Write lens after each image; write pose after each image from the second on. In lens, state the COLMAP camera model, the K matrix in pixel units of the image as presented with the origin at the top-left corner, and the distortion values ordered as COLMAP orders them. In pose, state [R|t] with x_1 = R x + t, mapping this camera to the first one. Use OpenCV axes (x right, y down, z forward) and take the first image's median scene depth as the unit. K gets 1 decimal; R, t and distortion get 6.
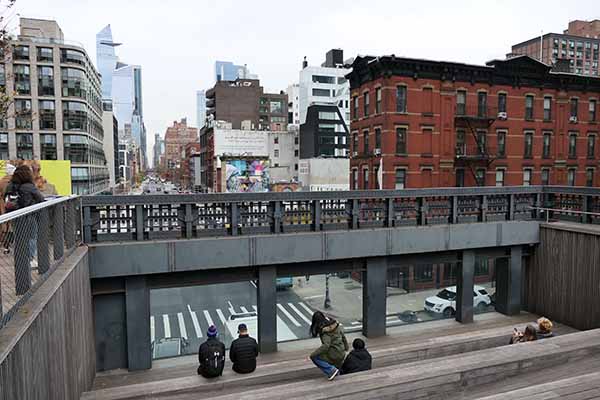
lens RADIAL K [[429.4, 0, 300.3], [0, 429.4, 200.6], [0, 0, 1]] dist [0.000199, 0.000026]
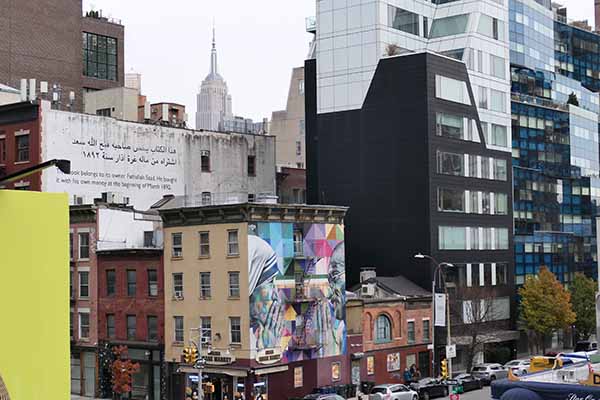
lens RADIAL K [[1046.5, 0, 299.9], [0, 1046.5, 199.9], [0, 0, 1]] dist [-0.012484, 0.000000]
pose [[0.842901, 0.021967, 0.537620, -0.458869], [0.049746, 0.991706, -0.118514, -0.025317], [-0.535764, 0.126640, 0.834817, 0.401726]]
